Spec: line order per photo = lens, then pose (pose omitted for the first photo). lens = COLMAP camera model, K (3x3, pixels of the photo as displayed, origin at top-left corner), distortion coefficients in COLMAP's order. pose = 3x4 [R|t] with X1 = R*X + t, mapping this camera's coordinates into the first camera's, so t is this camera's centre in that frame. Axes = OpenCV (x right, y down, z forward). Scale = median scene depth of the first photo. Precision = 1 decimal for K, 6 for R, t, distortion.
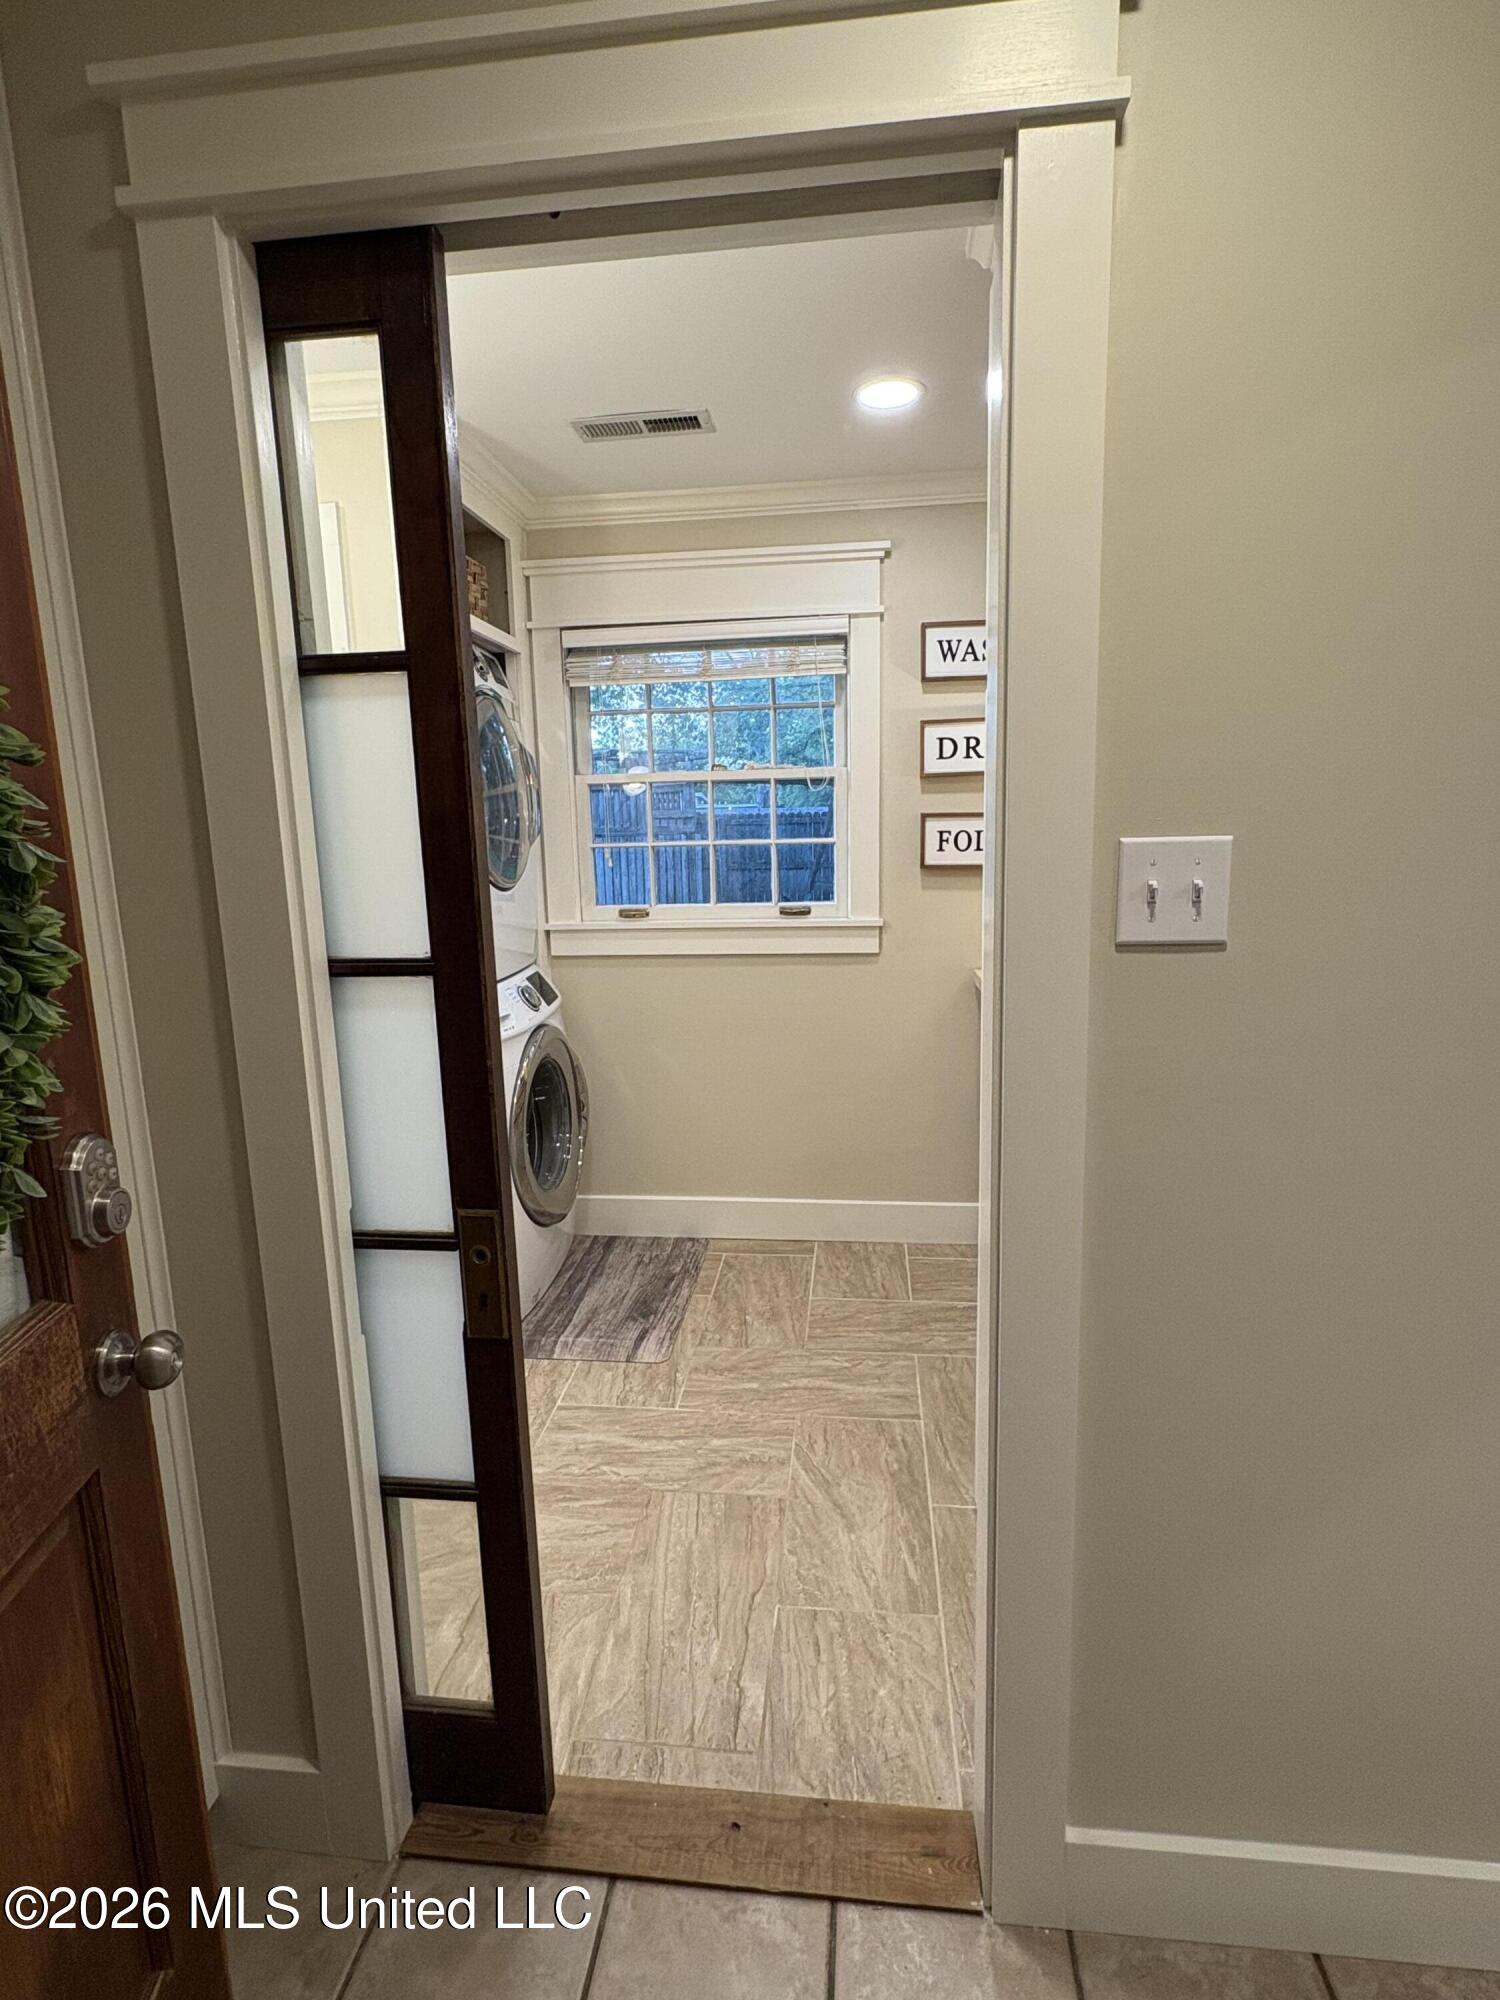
lens RADIAL K [[993.1, 0, 750.1], [0, 993.1, 987.9], [0, 0, 1]] dist [-0.036067, -0.000008]
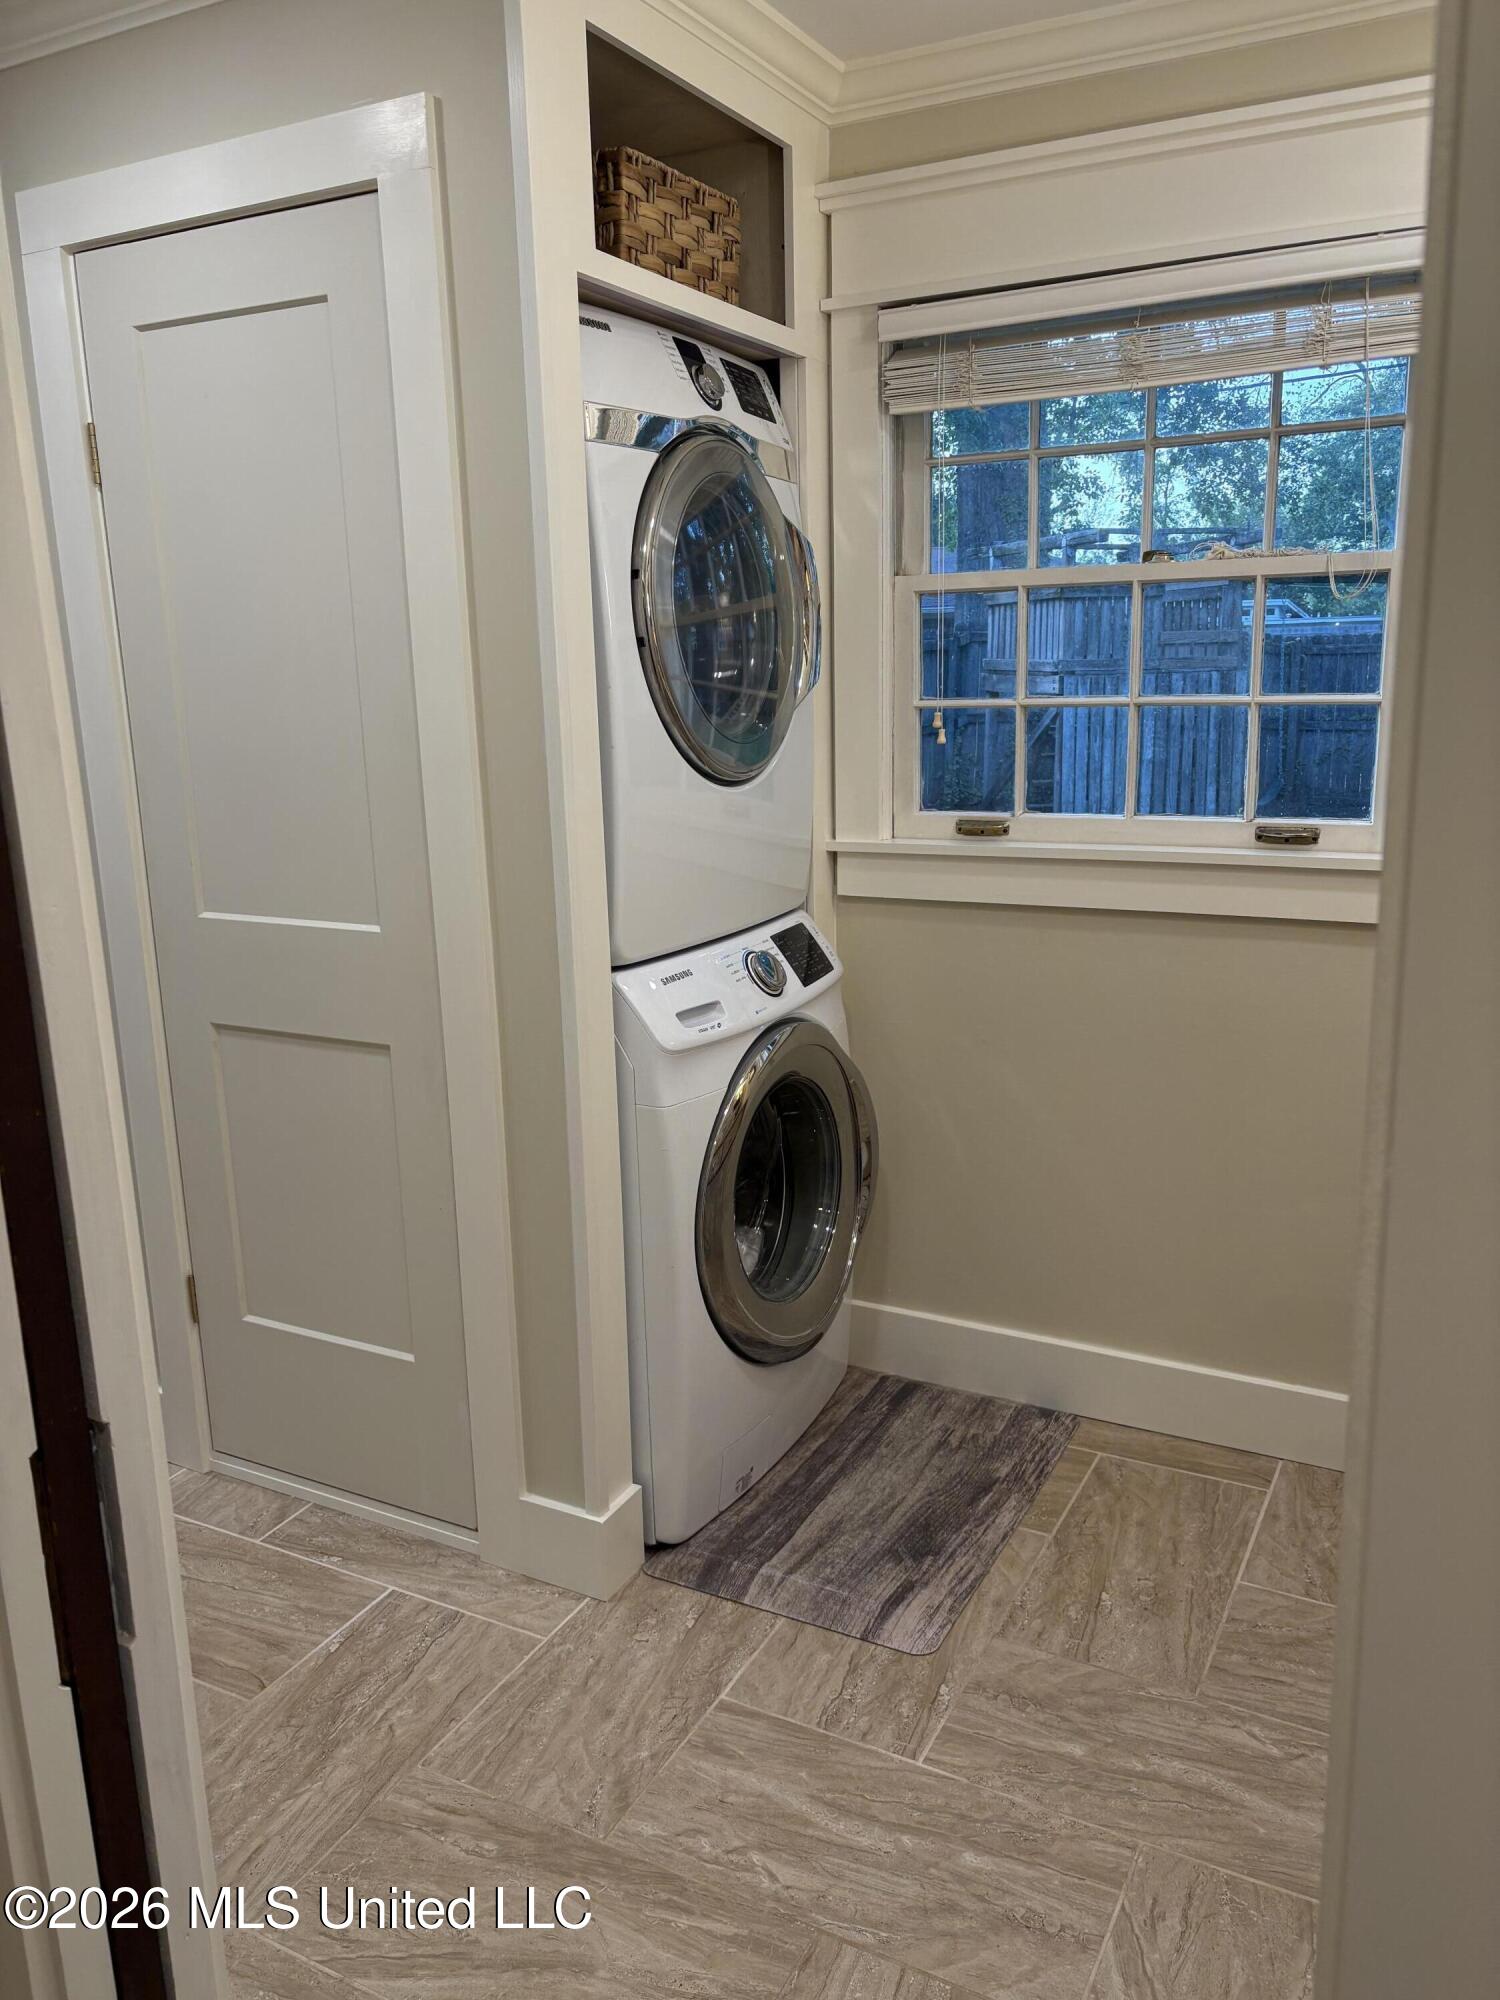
lens RADIAL K [[1509.1, 0, 749.1], [0, 1509.1, 1004.2], [0, 0, 1]] dist [0.007718, -0.000351]
pose [[0.928218, 0.082078, -0.362870, 0.084278], [-0.057799, 0.995332, 0.077287, -0.037128], [0.367520, -0.050766, 0.928629, 0.172322]]
